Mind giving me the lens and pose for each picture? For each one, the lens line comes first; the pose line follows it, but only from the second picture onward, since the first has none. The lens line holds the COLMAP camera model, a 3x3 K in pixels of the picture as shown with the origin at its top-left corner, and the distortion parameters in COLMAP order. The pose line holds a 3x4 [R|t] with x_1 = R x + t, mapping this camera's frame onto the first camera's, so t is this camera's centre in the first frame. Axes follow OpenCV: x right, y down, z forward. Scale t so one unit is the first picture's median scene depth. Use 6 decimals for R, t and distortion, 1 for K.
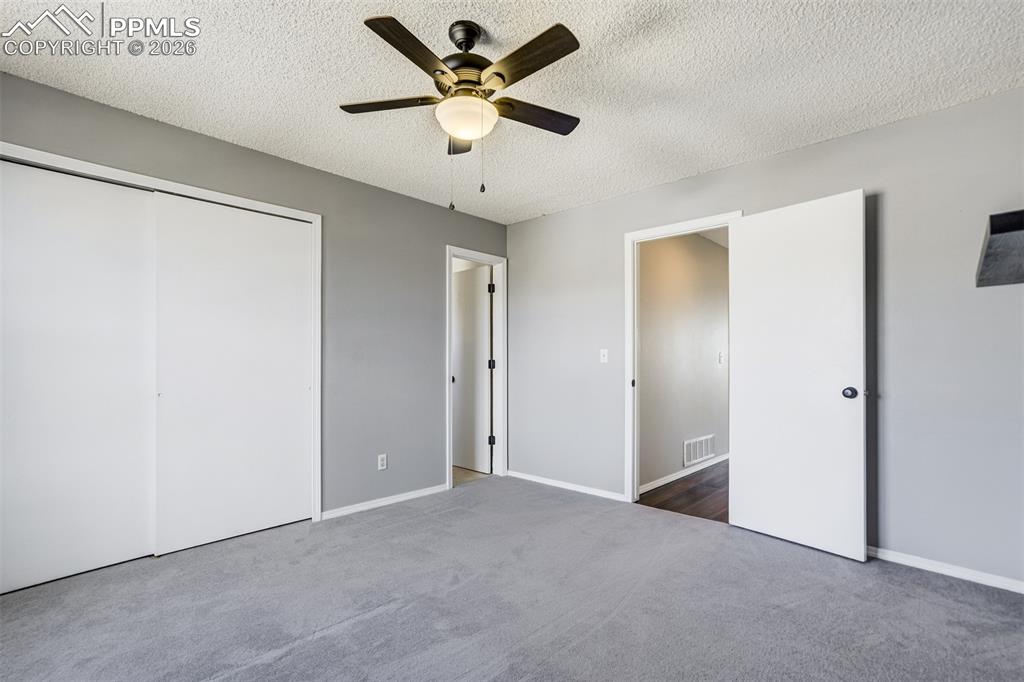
lens RADIAL K [[475.5, 0, 510.4], [0, 475.5, 362.3], [0, 0, 1]] dist [-0.002513, -0.000379]
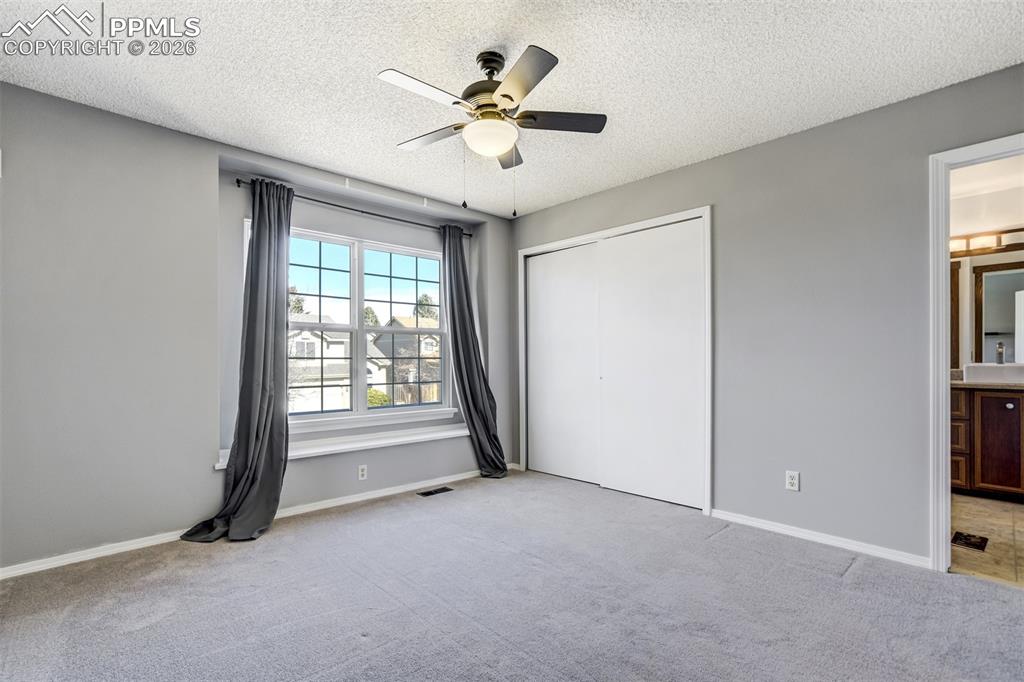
lens RADIAL K [[483.6, 0, 514.5], [0, 483.6, 344.3], [0, 0, 1]] dist [-0.046061, 0.029036]
pose [[-0.053041, -0.028233, -0.998193, 0.667842], [-0.000436, 0.999601, -0.028250, 0.008503], [0.998592, -0.001063, -0.053032, 0.708085]]
